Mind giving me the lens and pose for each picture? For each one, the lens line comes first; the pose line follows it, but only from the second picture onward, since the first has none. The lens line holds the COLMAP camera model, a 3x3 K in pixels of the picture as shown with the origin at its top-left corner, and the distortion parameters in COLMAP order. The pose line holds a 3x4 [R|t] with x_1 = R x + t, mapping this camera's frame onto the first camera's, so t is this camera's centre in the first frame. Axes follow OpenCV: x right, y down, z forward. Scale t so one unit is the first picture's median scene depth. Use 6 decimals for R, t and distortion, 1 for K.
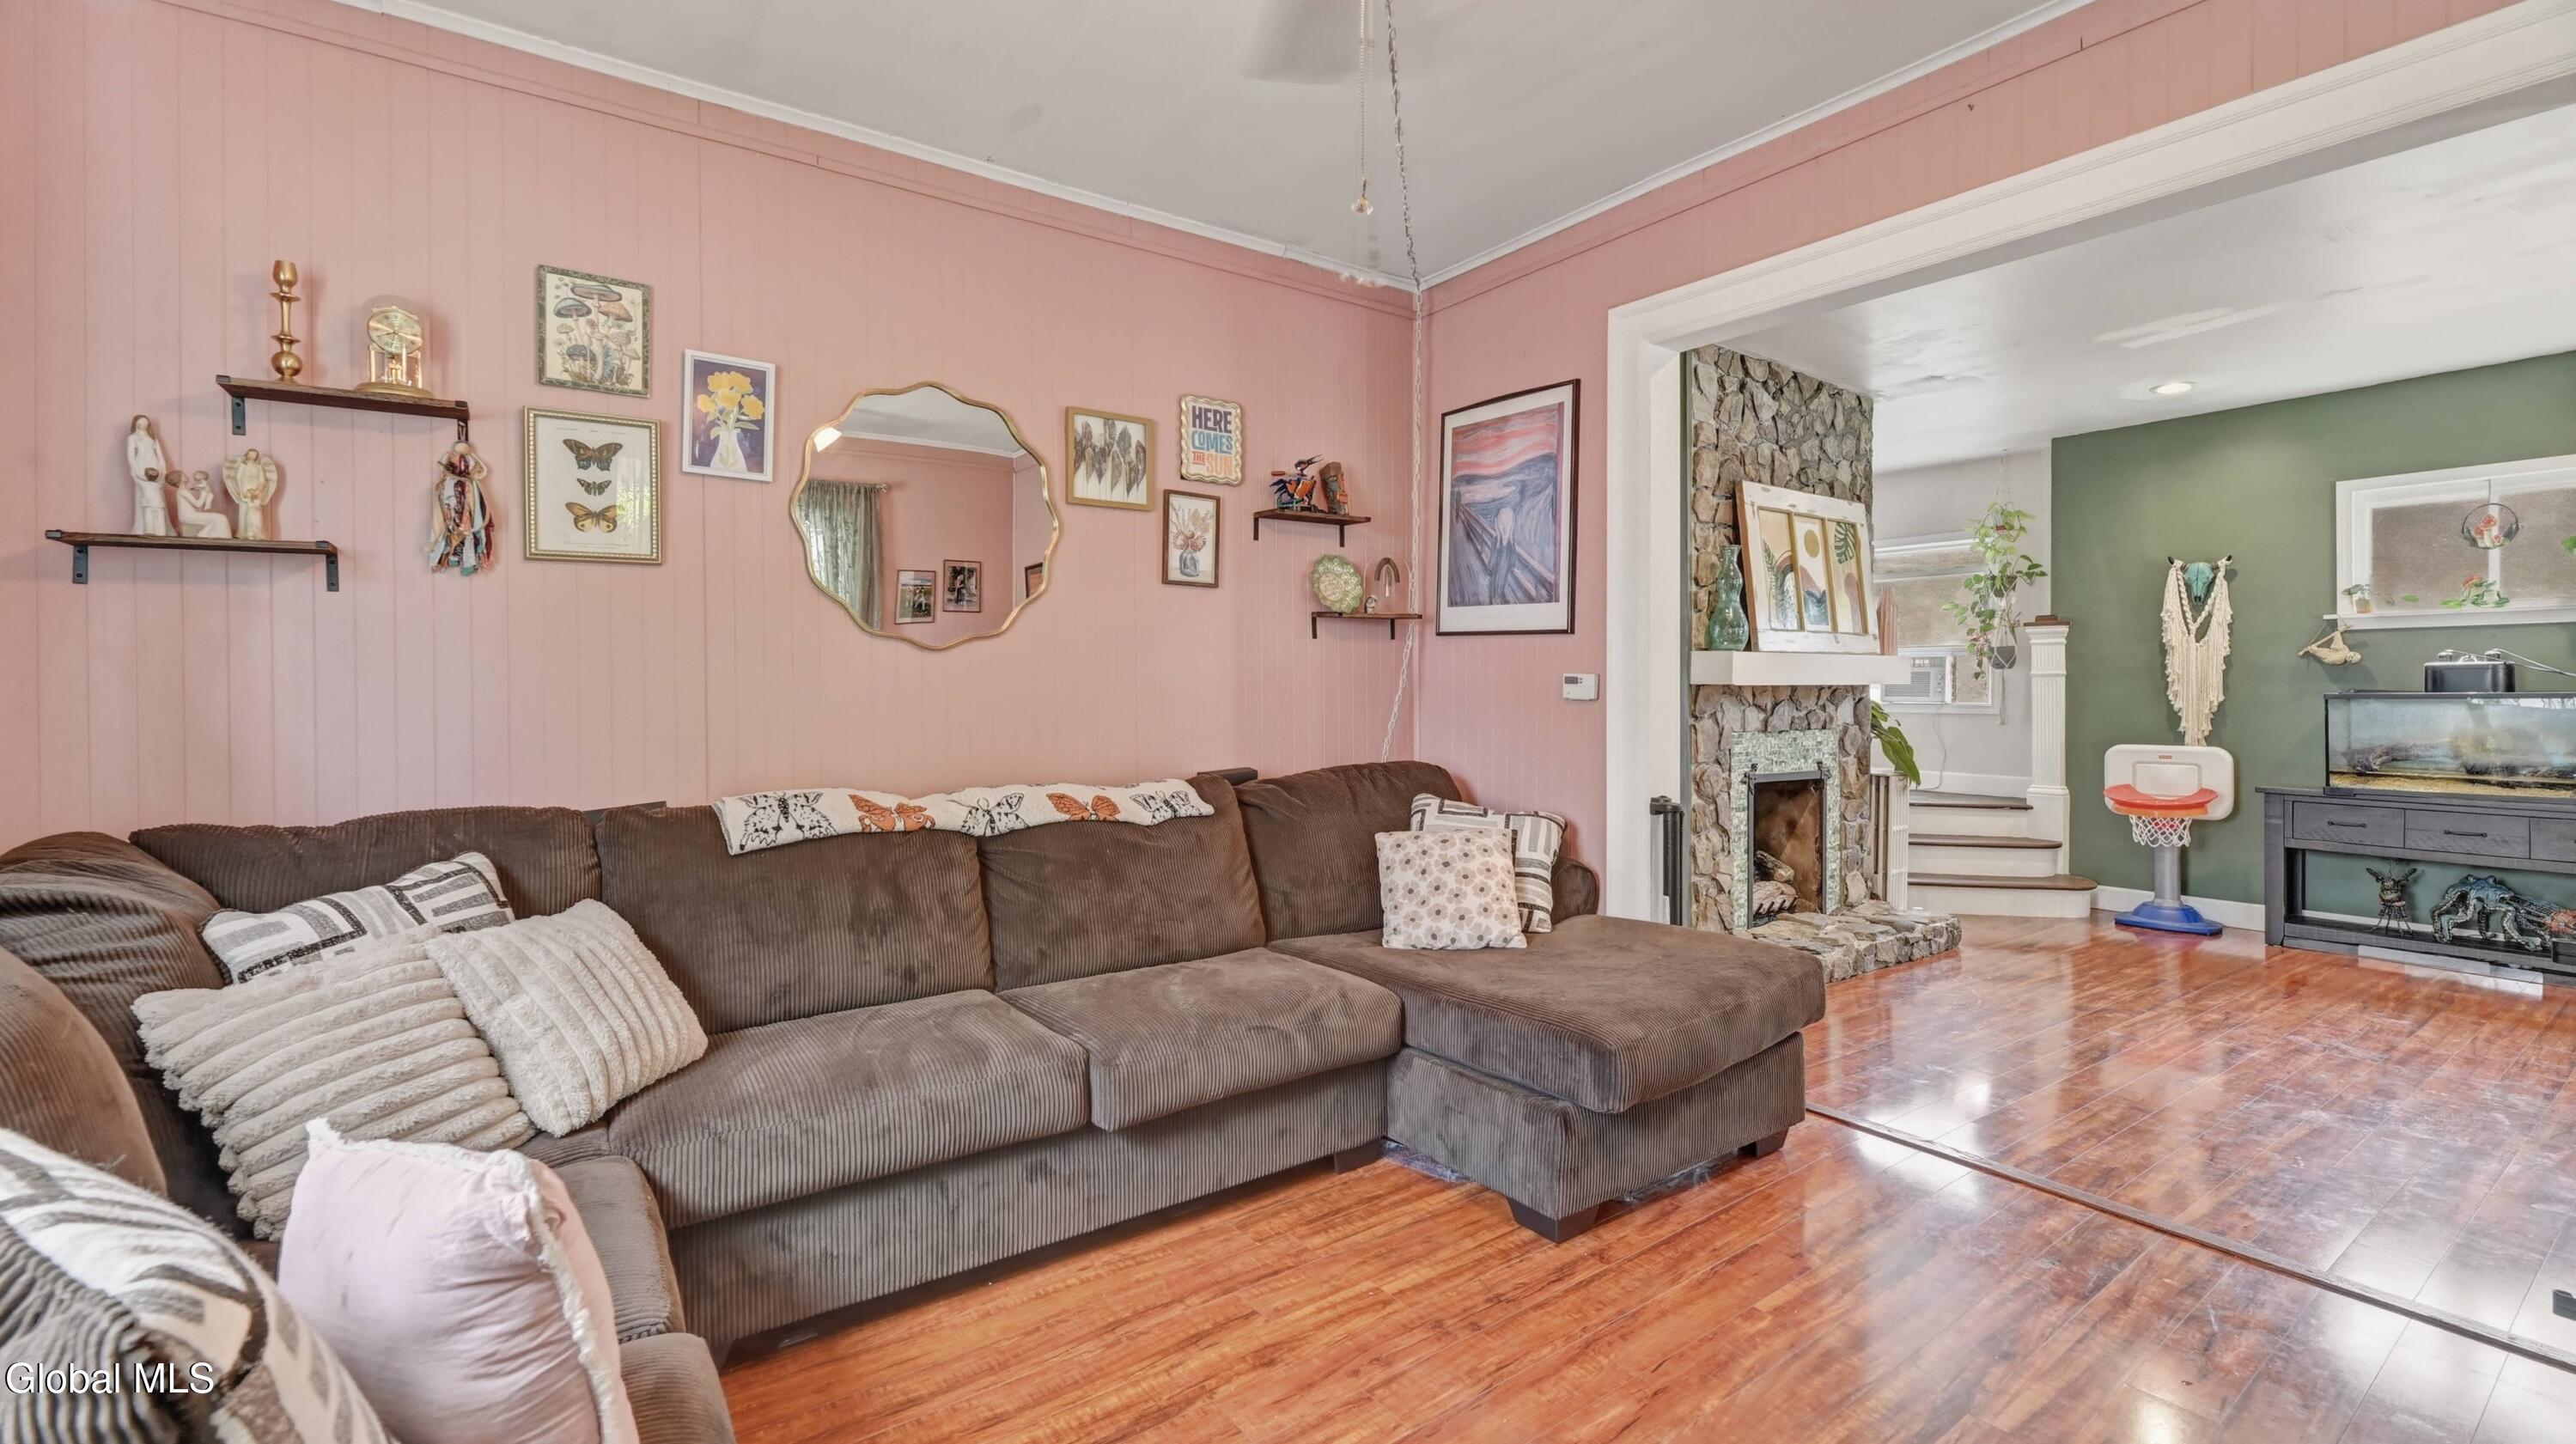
lens RADIAL K [[1101.9, 0, 1277.4], [0, 1101.9, 670.1], [0, 0, 1]] dist [-0.000863, -0.002687]
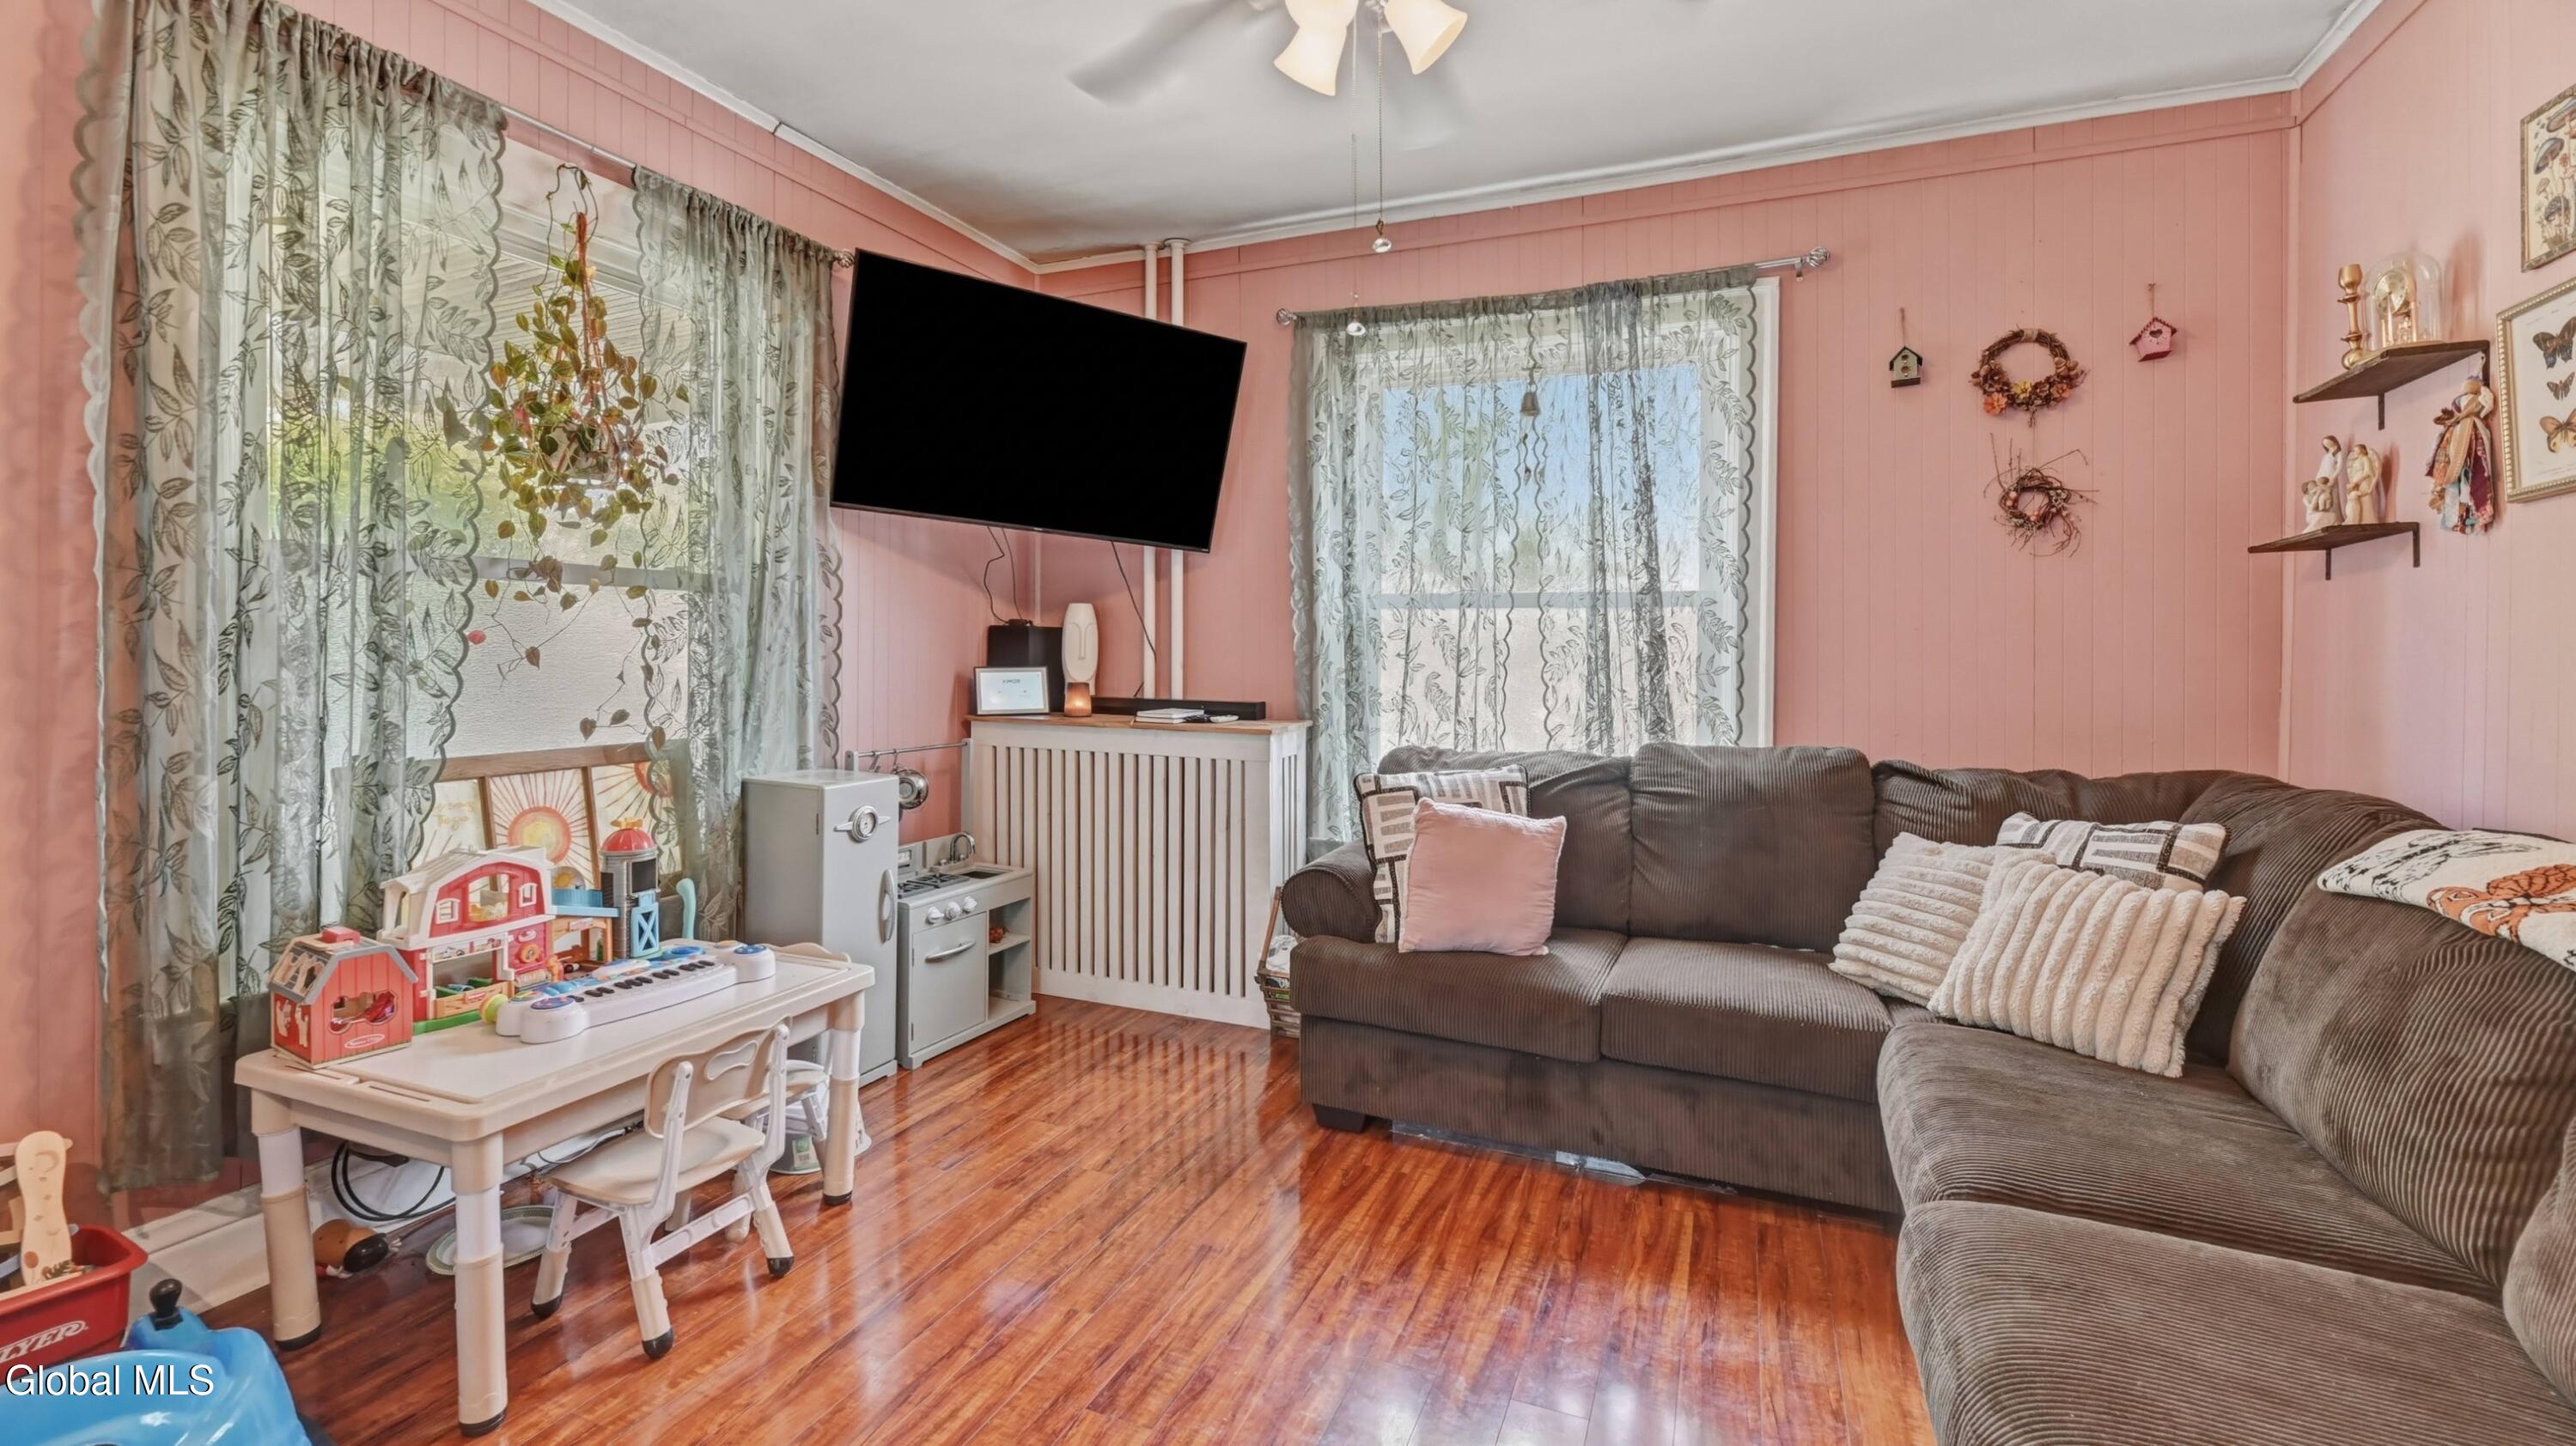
lens RADIAL K [[1101.7, 0, 1277.4], [0, 1101.7, 671.1], [0, 0, 1]] dist [-0.000863, -0.002687]
pose [[-0.853923, 0.000721, -0.520399, 0.246162], [0.000775, 1.000000, 0.000115, 0.009342], [0.520399, -0.000305, -0.853923, 0.624565]]
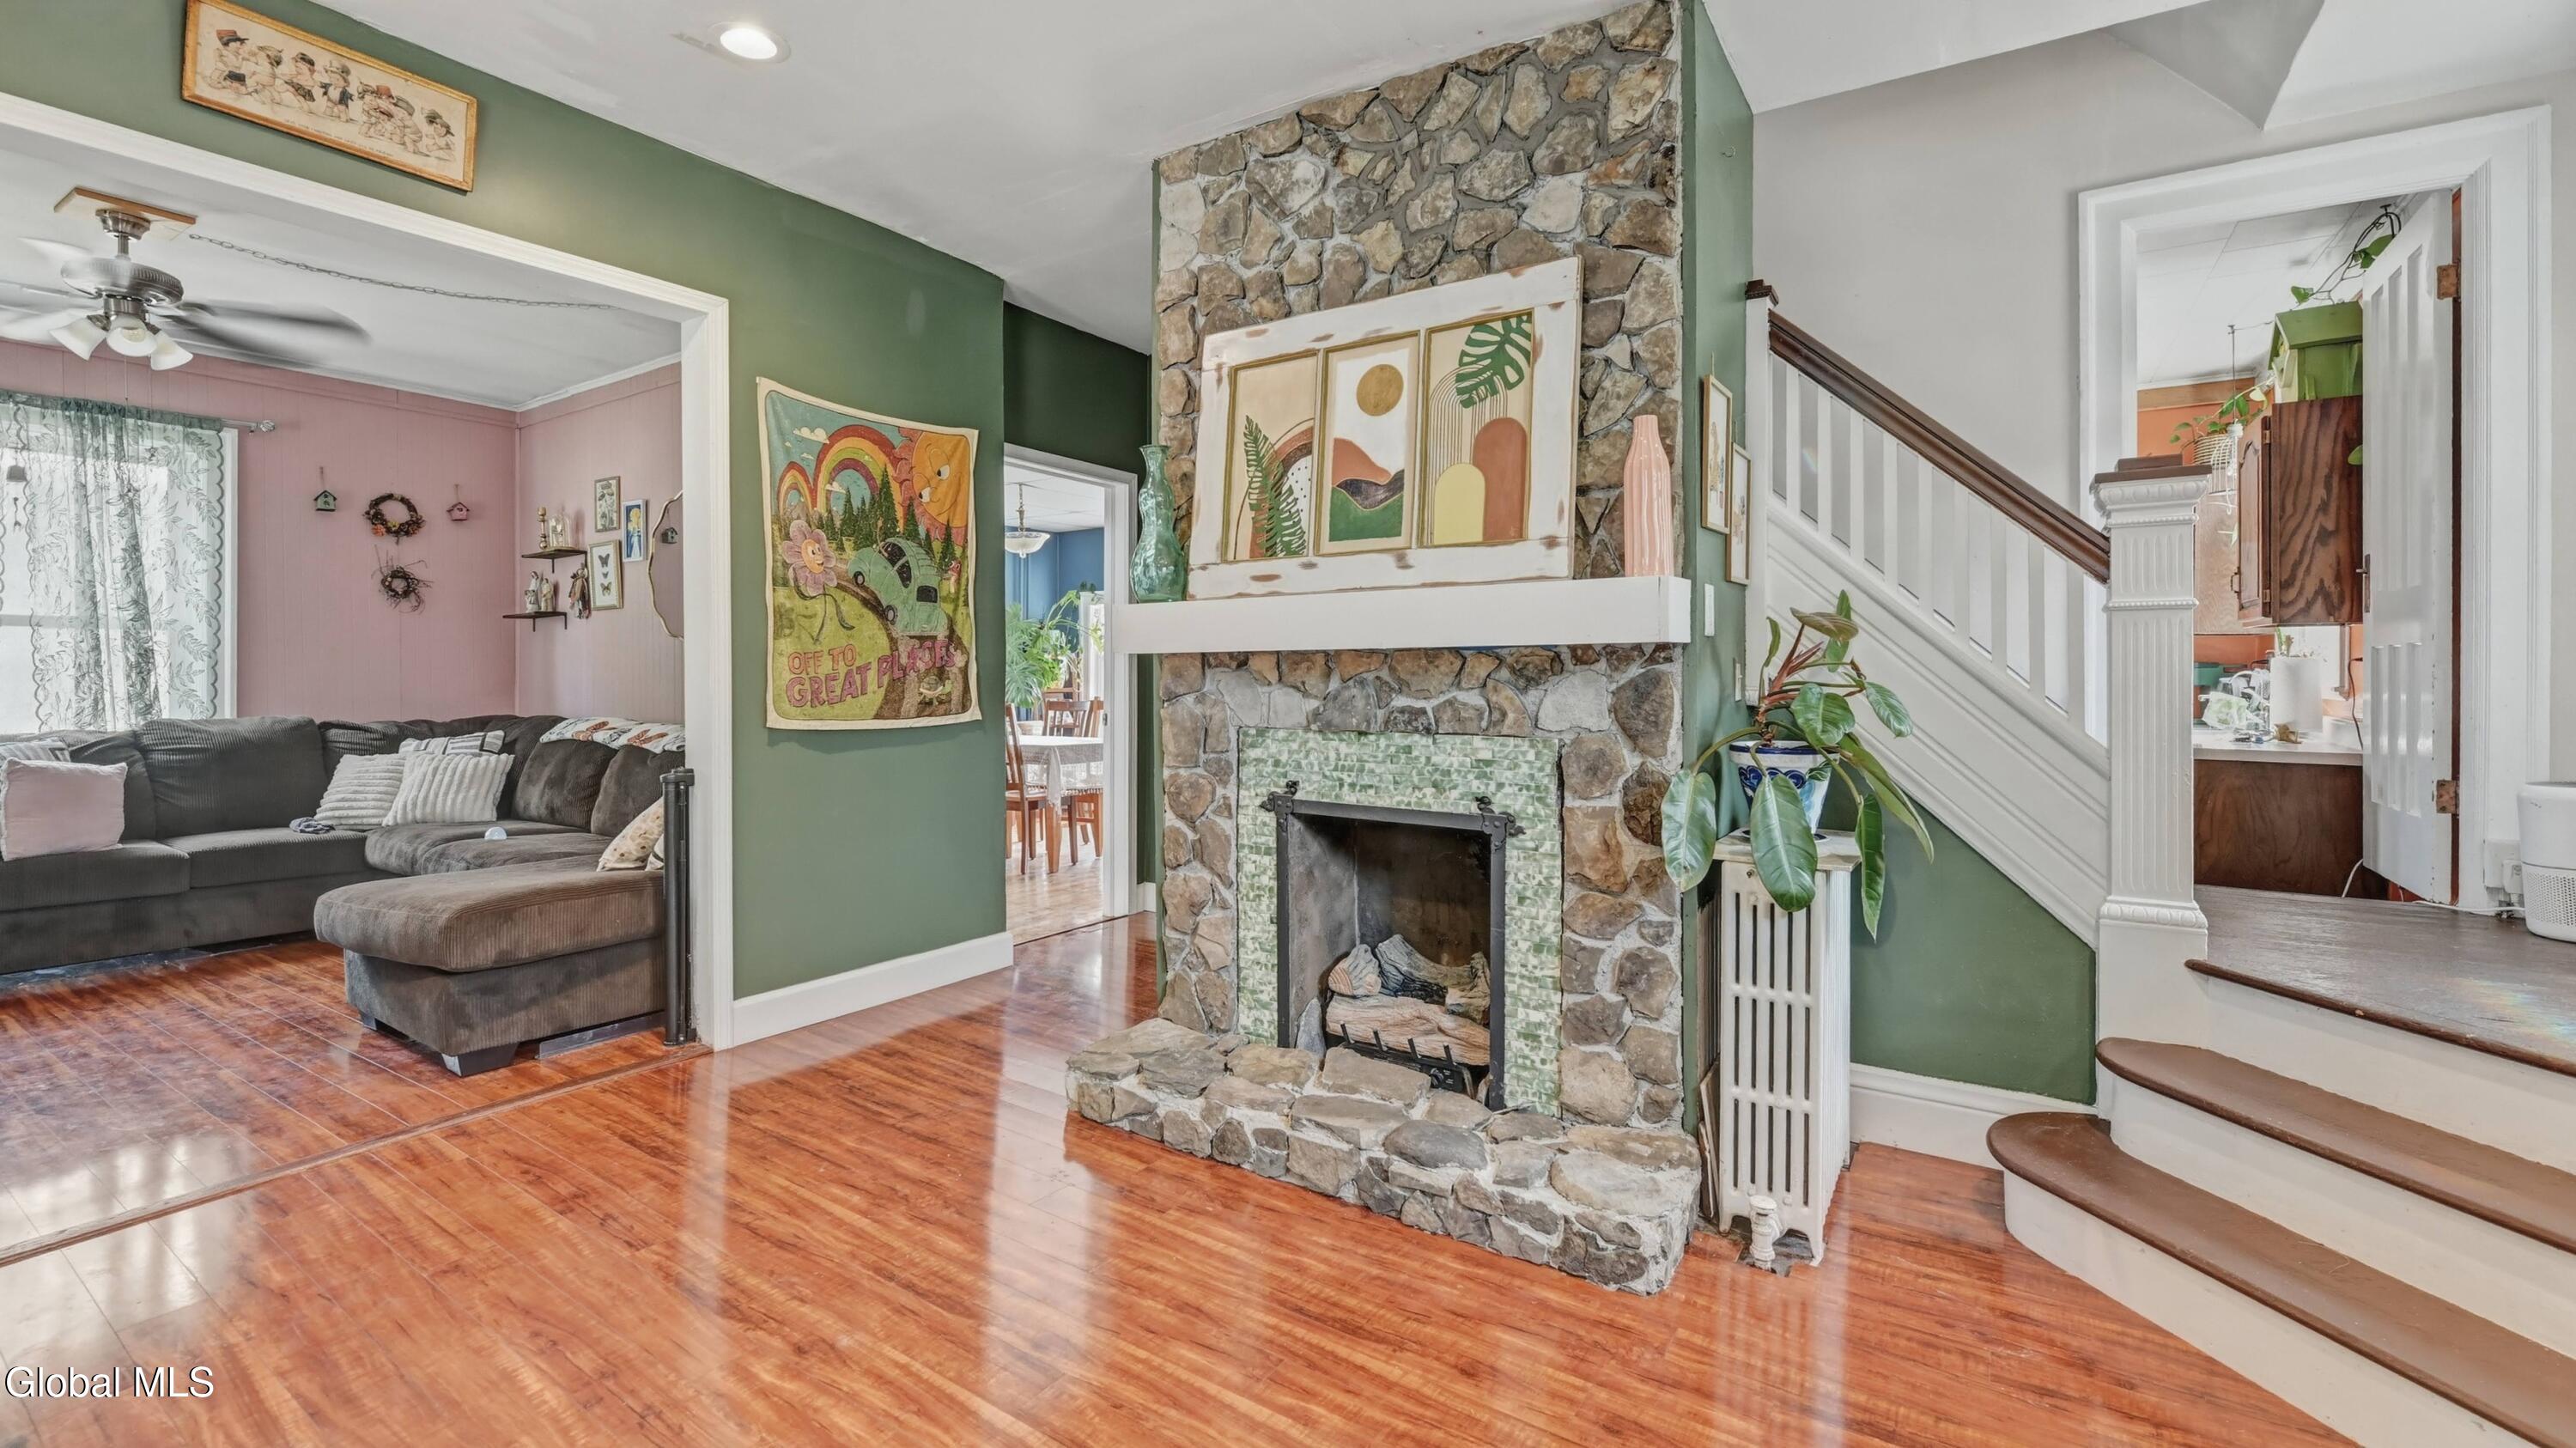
lens RADIAL K [[1102.0, 0, 1277.4], [0, 1102.0, 672.1], [0, 0, 1]] dist [-0.000863, -0.002687]
pose [[0.352592, -0.005729, -0.935759, 1.008070], [0.015390, 0.999882, -0.000322, 0.025062], [0.935650, -0.014288, 0.352639, 0.784998]]
